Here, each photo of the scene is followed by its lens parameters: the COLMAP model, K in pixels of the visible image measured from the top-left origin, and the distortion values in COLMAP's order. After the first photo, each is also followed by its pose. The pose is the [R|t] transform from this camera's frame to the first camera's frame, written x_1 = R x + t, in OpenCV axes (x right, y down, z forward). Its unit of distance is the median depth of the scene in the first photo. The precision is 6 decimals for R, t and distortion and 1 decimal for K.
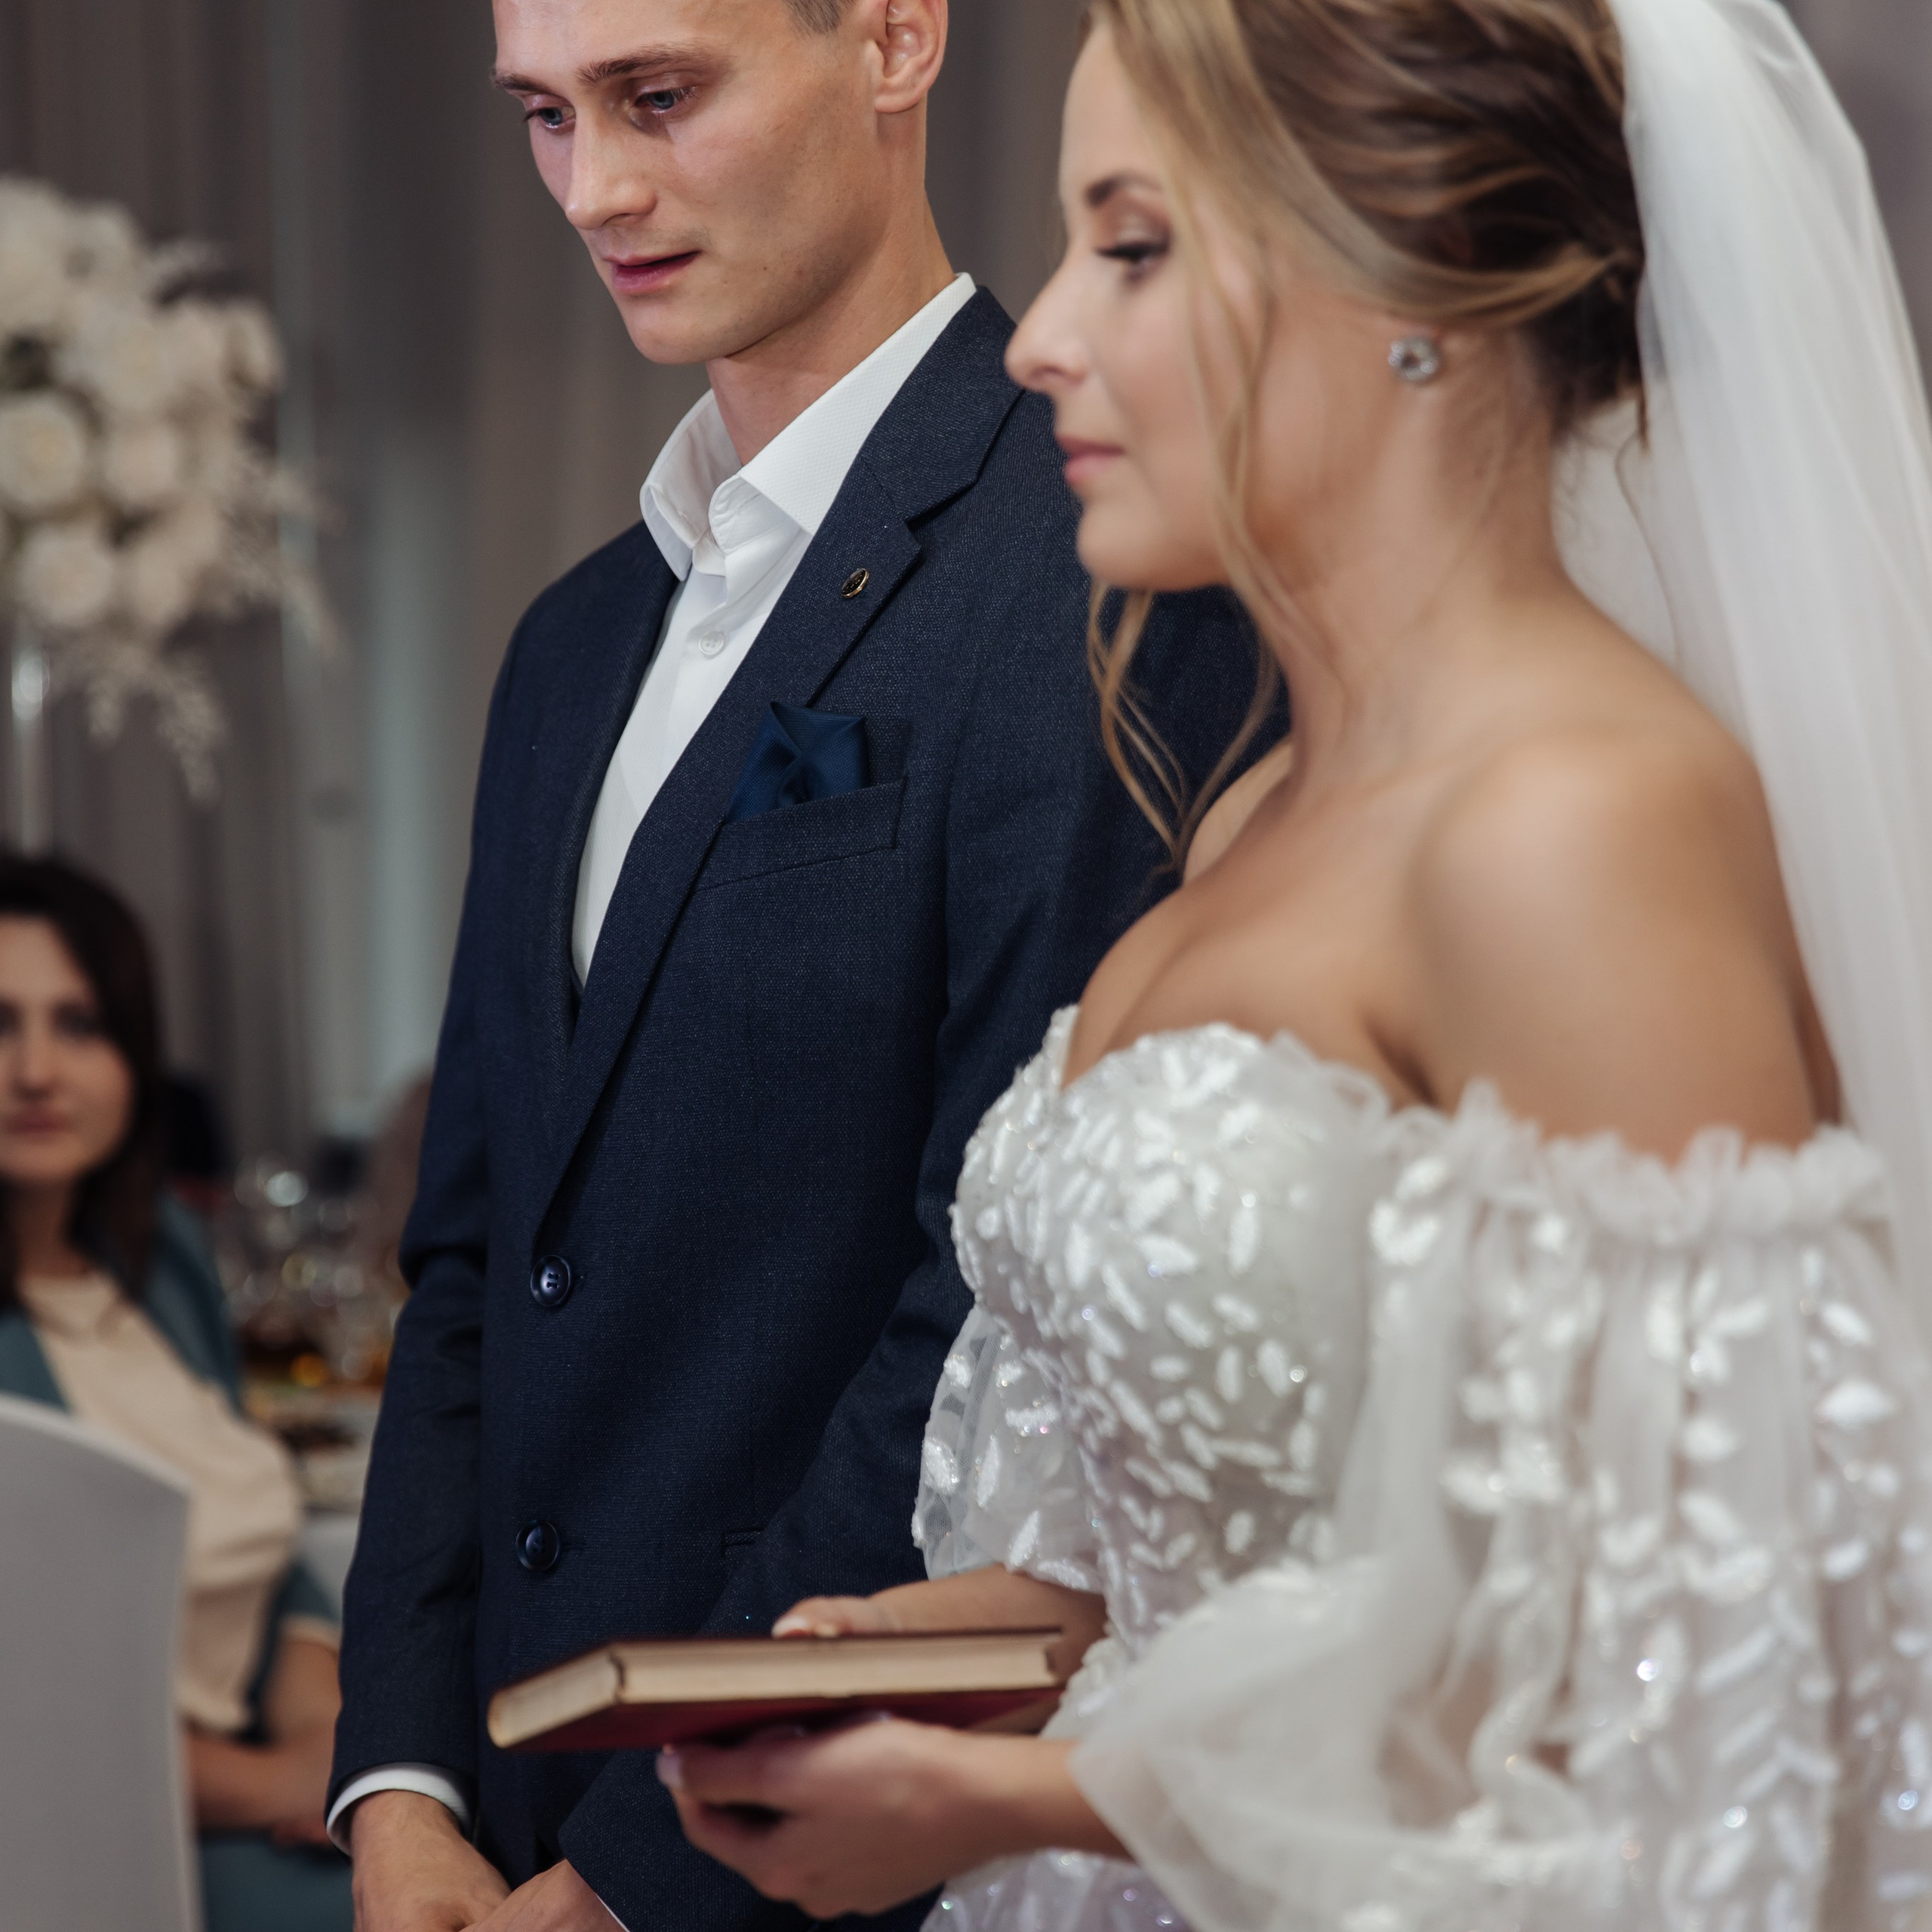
lens RADIAL K [[4702.6, 0, 966.0], [0, 4702.6, 966.0], [0, 0, 1]] dist [-0.019060, -0.956532]
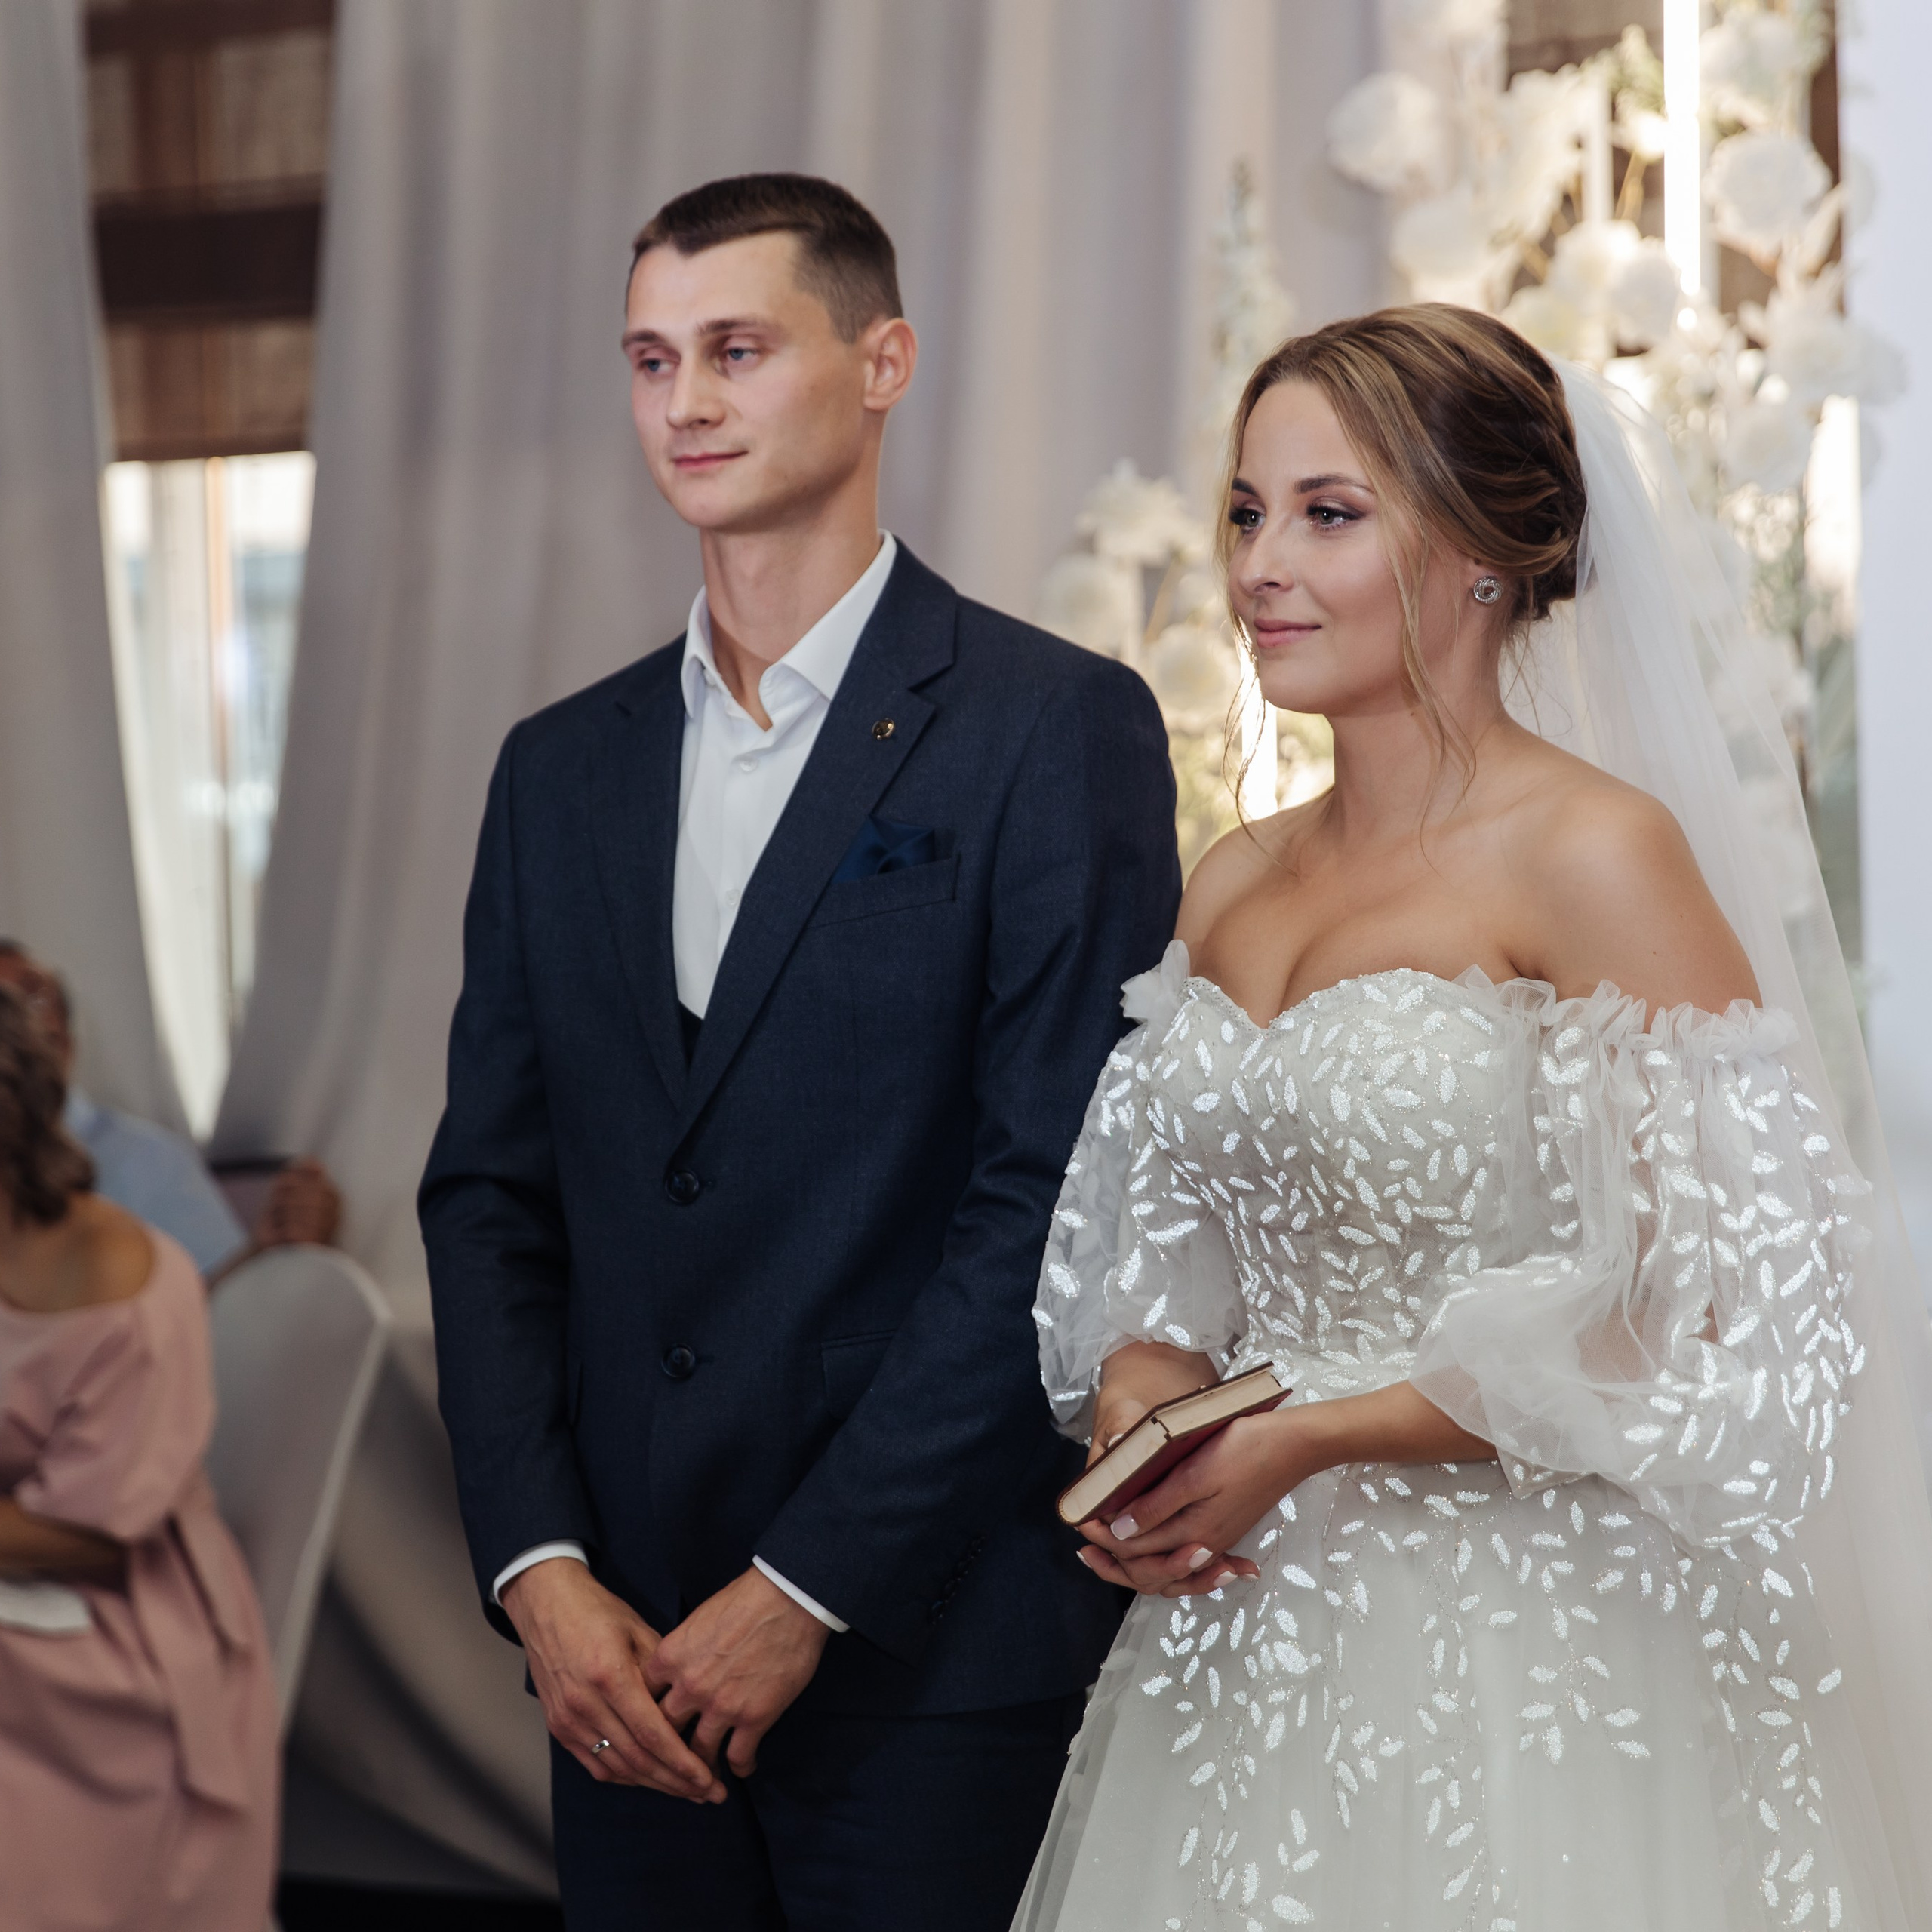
lens RADIAL K [[4702.6, 0, 966.0], [0, 4702.6, 966.0], [0, 0, 1]] dist [-0.019060, -0.956532]
pose [[0.896107, -0.028609, 0.442916, -0.867265], [0.049873, 0.998091, -0.036432, 0.067440], [-0.441028, 0.054737, 0.895823, -0.490945]]
